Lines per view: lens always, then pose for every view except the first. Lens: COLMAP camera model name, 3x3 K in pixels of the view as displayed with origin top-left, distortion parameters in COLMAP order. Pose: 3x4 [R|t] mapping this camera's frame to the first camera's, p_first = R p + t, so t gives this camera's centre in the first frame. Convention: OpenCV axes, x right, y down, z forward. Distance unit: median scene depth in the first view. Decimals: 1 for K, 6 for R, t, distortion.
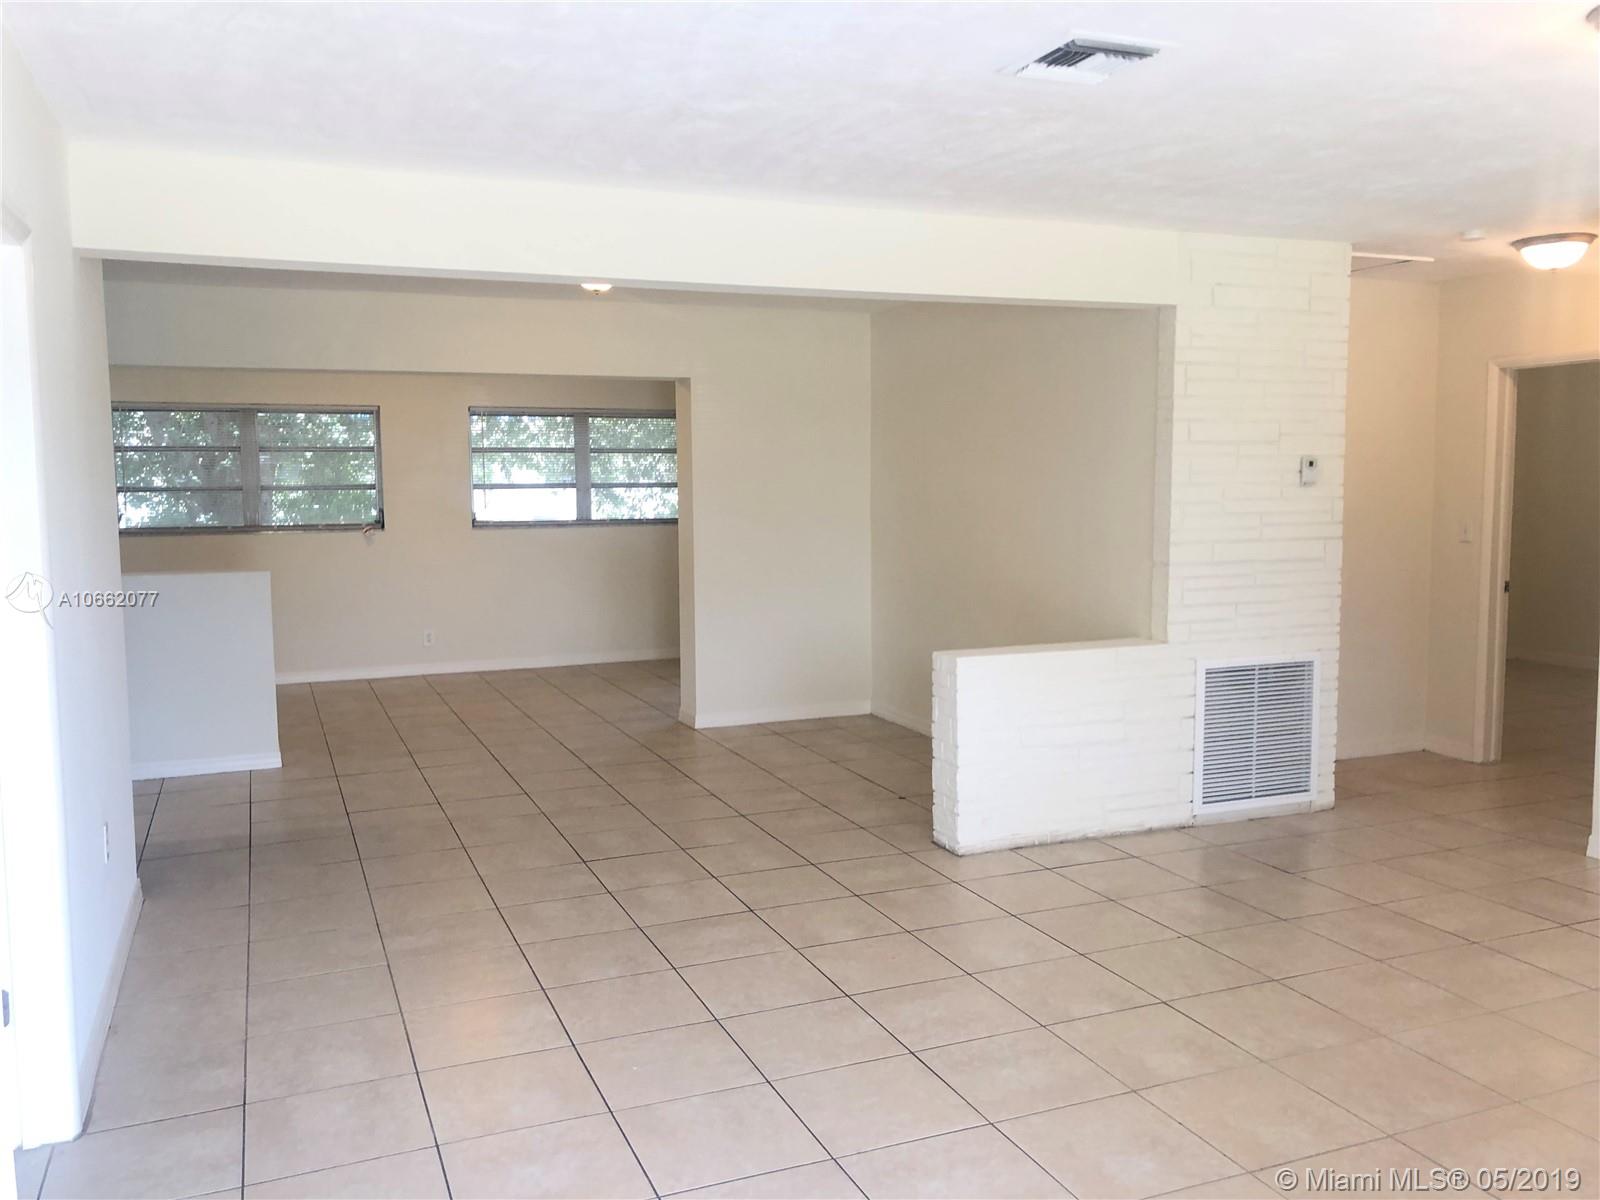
lens RADIAL K [[1314.4, 0, 803.5], [0, 1314.4, 598.1], [0, 0, 1]] dist [-0.002009, 0.000396]
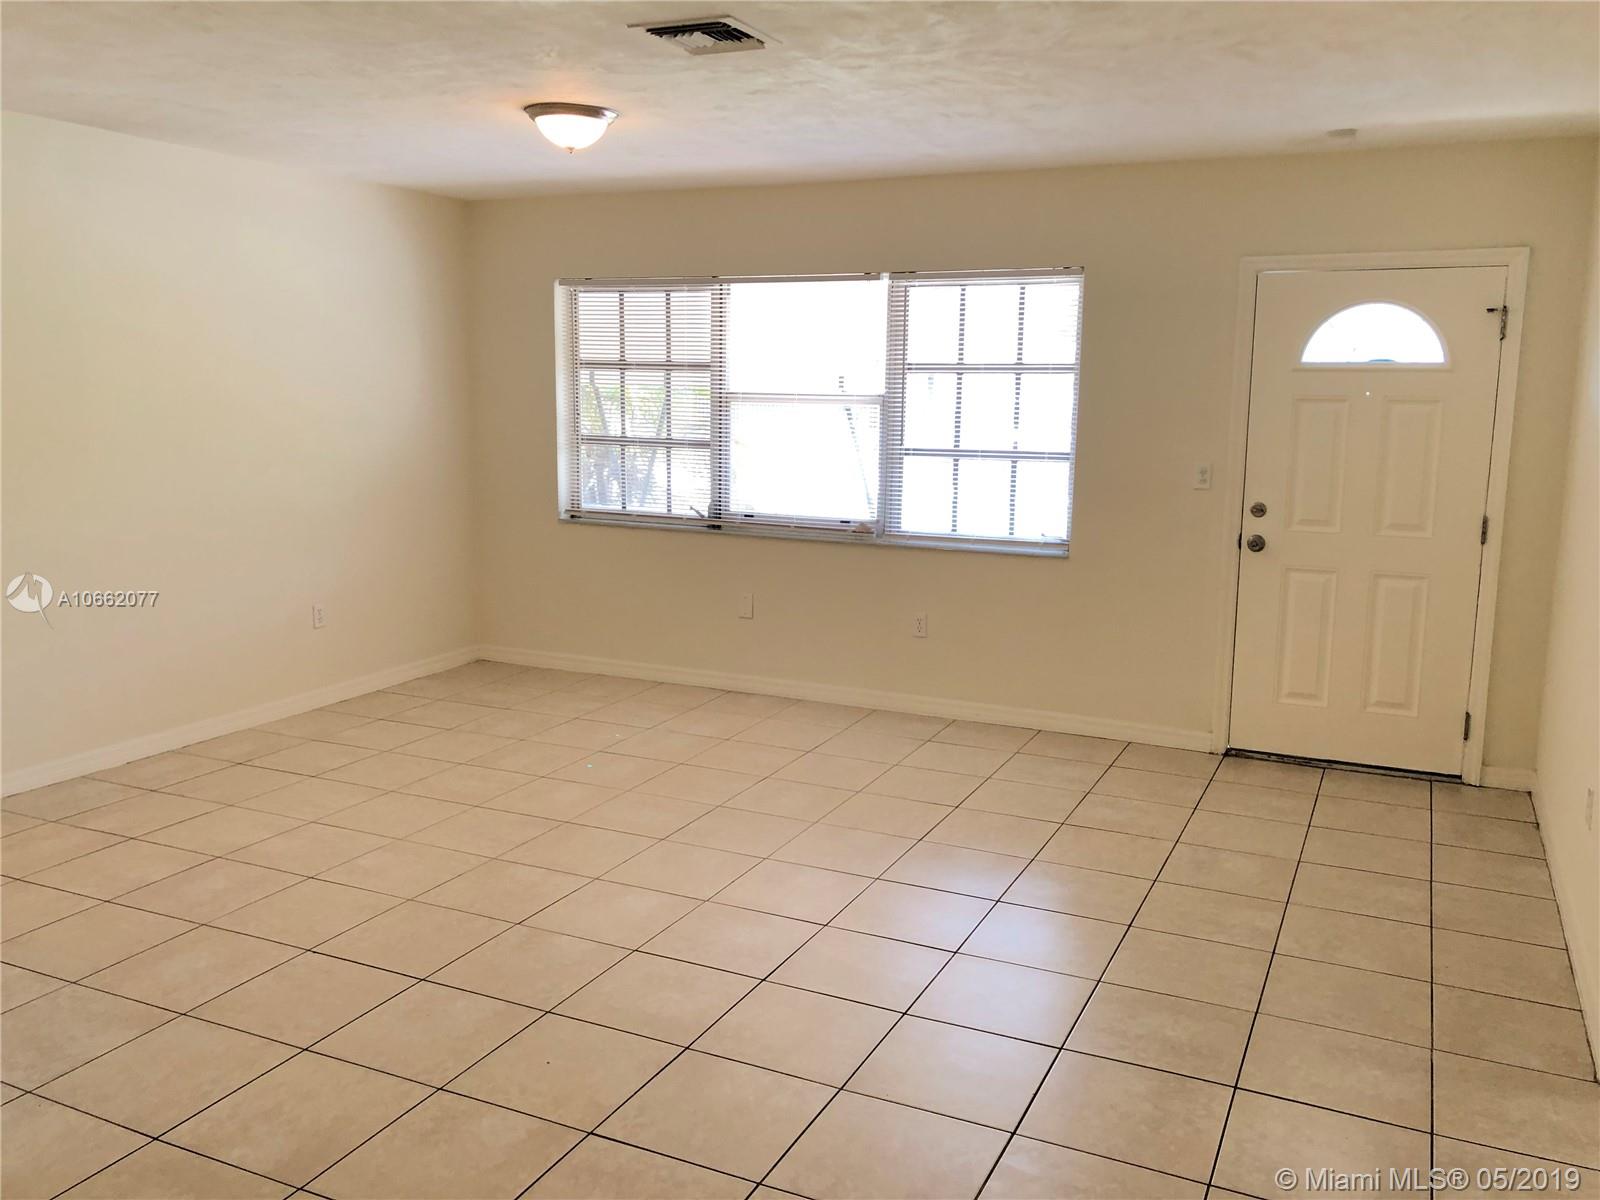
lens RADIAL K [[1314.4, 0, 803.9], [0, 1314.4, 602.5], [0, 0, 1]] dist [-0.002009, 0.000396]
pose [[-0.674671, -0.124294, 0.727579, -0.513773], [0.058824, 0.973531, 0.220857, -0.129706], [-0.735771, 0.191805, -0.649501, 1.264962]]
